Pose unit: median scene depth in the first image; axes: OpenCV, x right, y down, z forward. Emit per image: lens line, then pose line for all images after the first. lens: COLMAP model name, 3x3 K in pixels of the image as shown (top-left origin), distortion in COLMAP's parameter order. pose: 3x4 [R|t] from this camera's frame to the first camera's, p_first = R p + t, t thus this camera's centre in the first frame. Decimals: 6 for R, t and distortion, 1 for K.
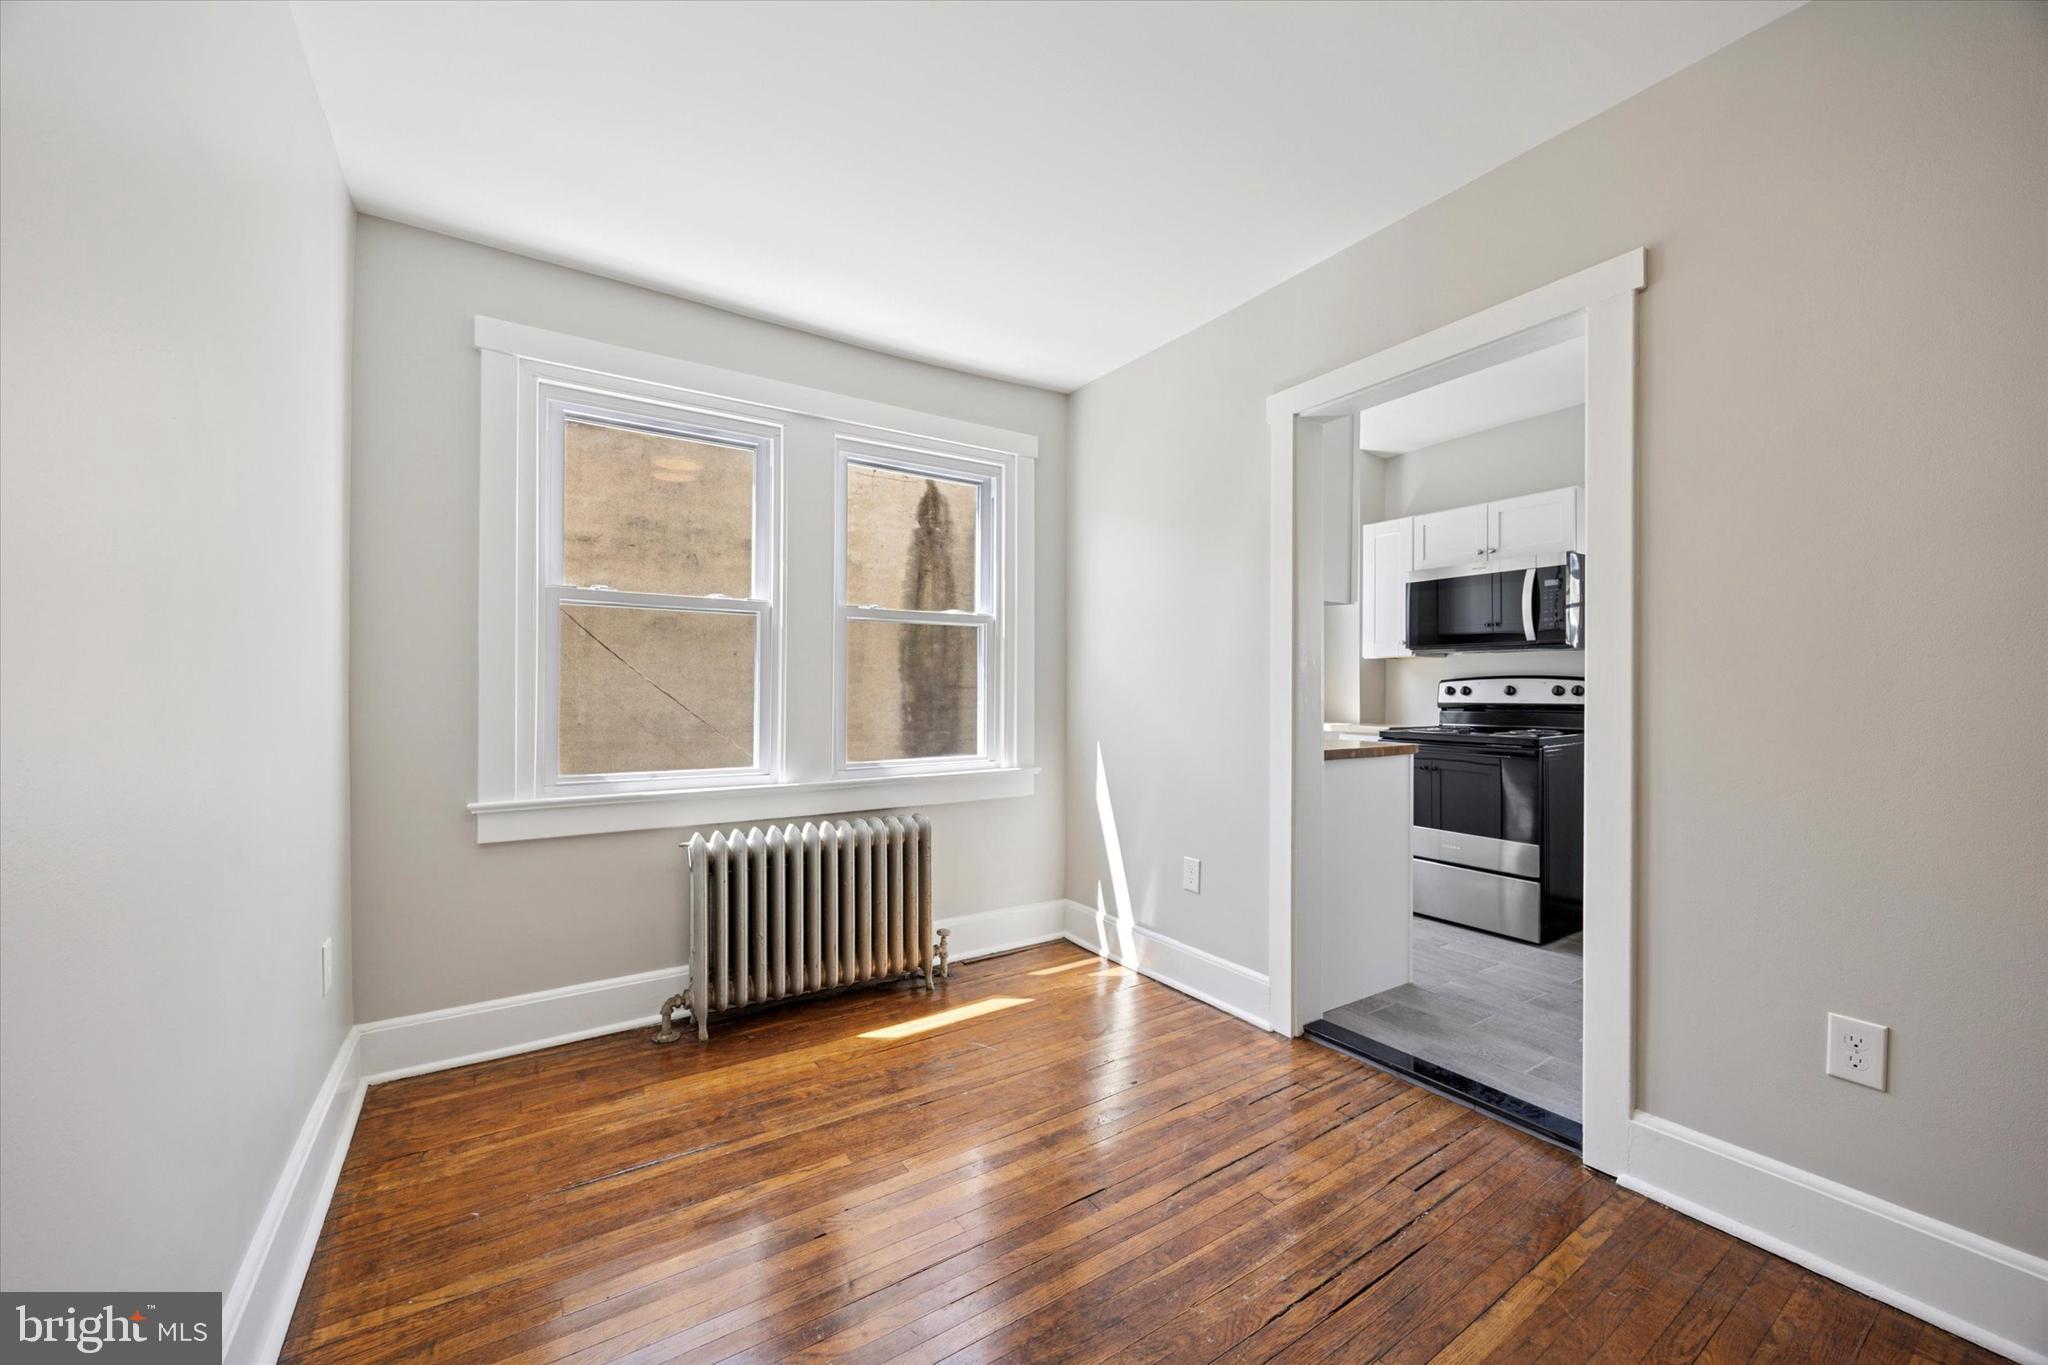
lens RADIAL K [[785.1, 0, 1041.2], [0, 785.1, 681.6], [0, 0, 1]] dist [-0.000713, 0.000546]
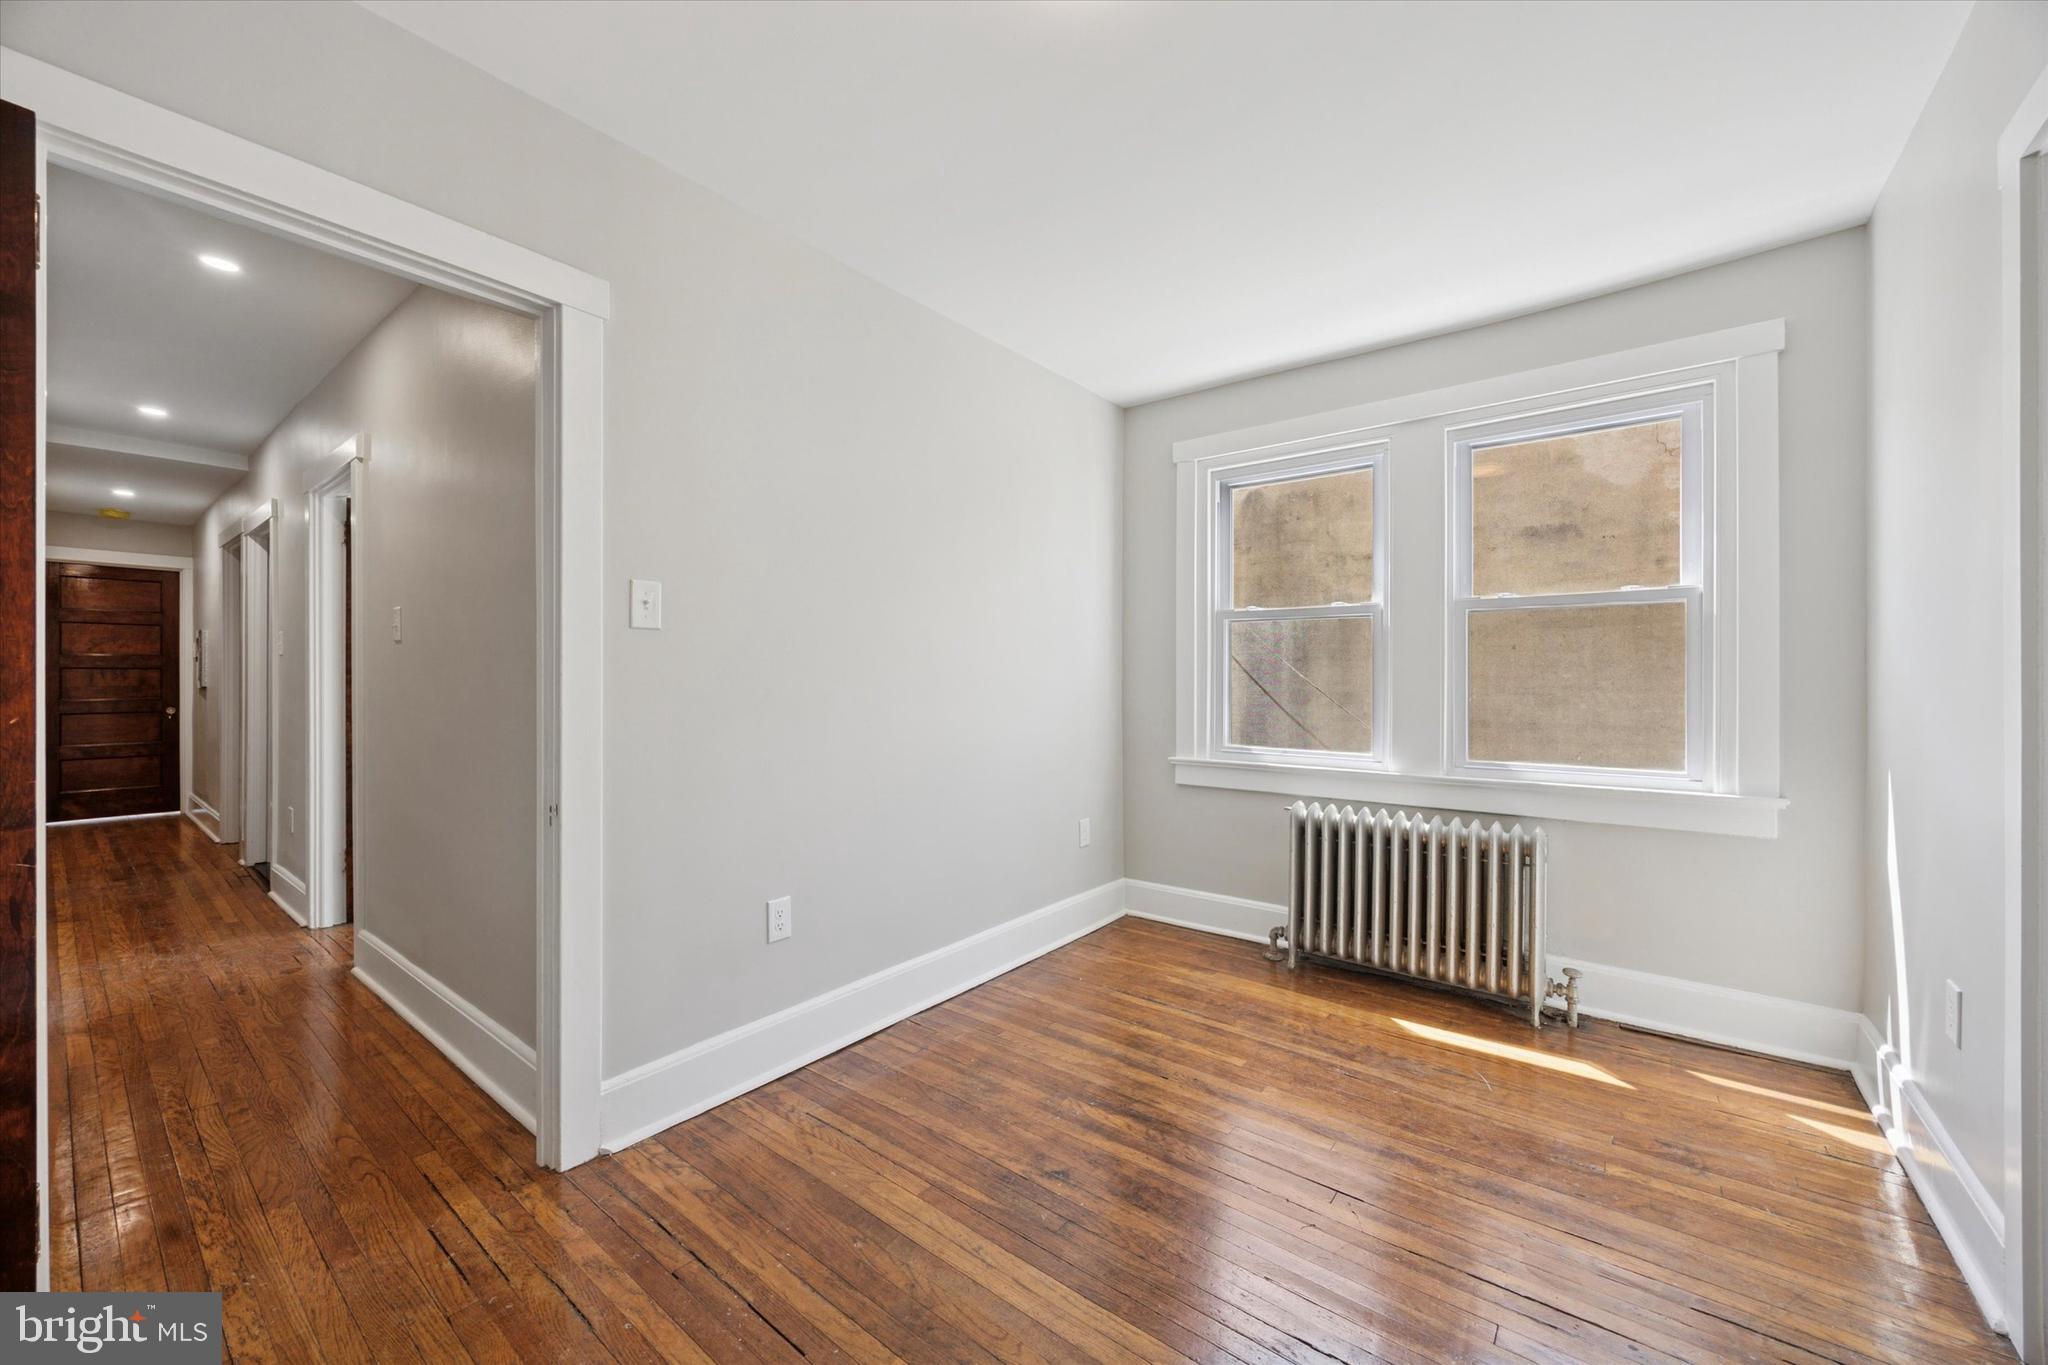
lens RADIAL K [[785.1, 0, 1026.6], [0, 785.1, 678.7], [0, 0, 1]] dist [-0.000713, 0.000546]
pose [[0.309261, -0.011341, -0.950909, 0.585722], [-0.000204, 0.999928, -0.011992, 0.016580], [0.950977, 0.003903, 0.309237, 0.213610]]
